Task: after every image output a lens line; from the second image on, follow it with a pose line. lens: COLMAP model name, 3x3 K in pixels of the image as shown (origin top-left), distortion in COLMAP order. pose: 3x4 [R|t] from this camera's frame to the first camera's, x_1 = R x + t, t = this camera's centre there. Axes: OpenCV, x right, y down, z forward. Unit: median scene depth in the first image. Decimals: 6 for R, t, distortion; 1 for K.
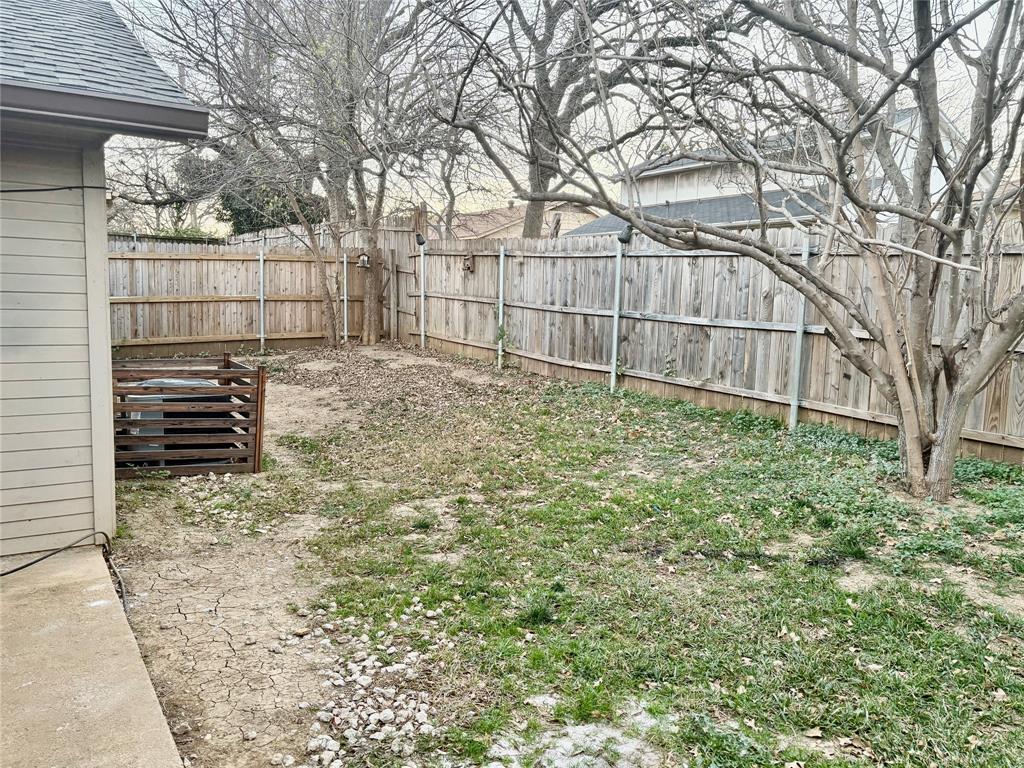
lens RADIAL K [[775.0, 0, 510.9], [0, 775.0, 382.5], [0, 0, 1]] dist [-0.003112, -0.017332]
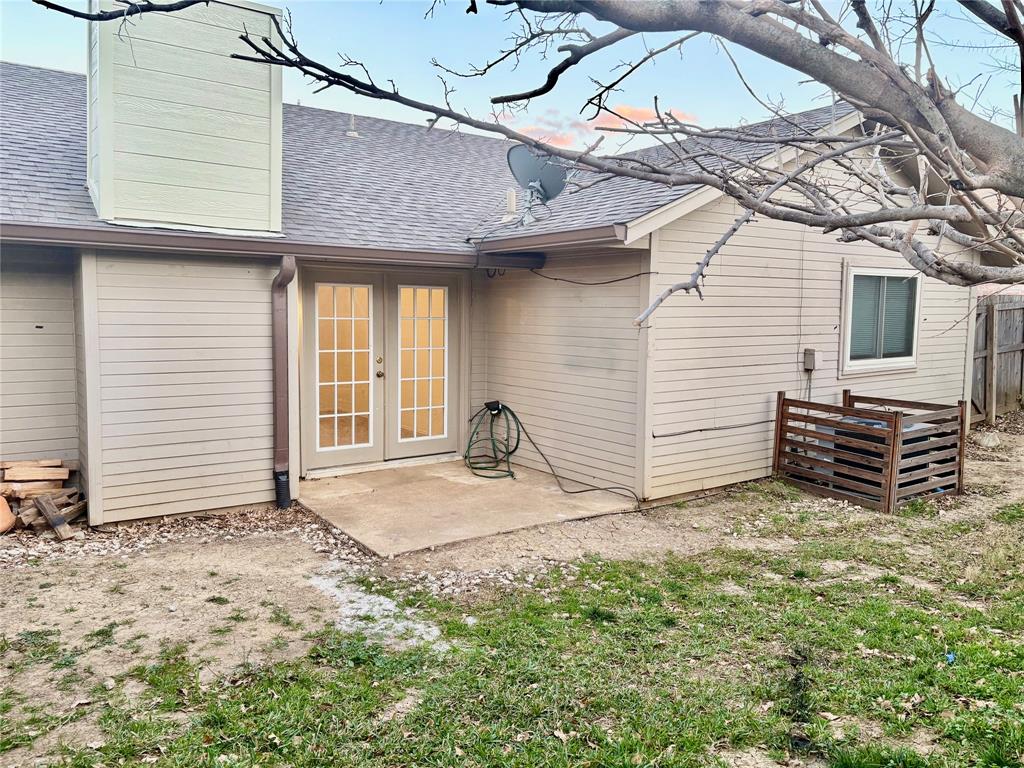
lens RADIAL K [[775.0, 0, 511.1], [0, 775.0, 381.1], [0, 0, 1]] dist [-0.003112, -0.017332]
pose [[0.070801, 0.074140, -0.994731, 0.970339], [-0.132165, 0.989139, 0.064316, -0.088853], [0.988696, 0.126915, 0.079831, 0.604451]]
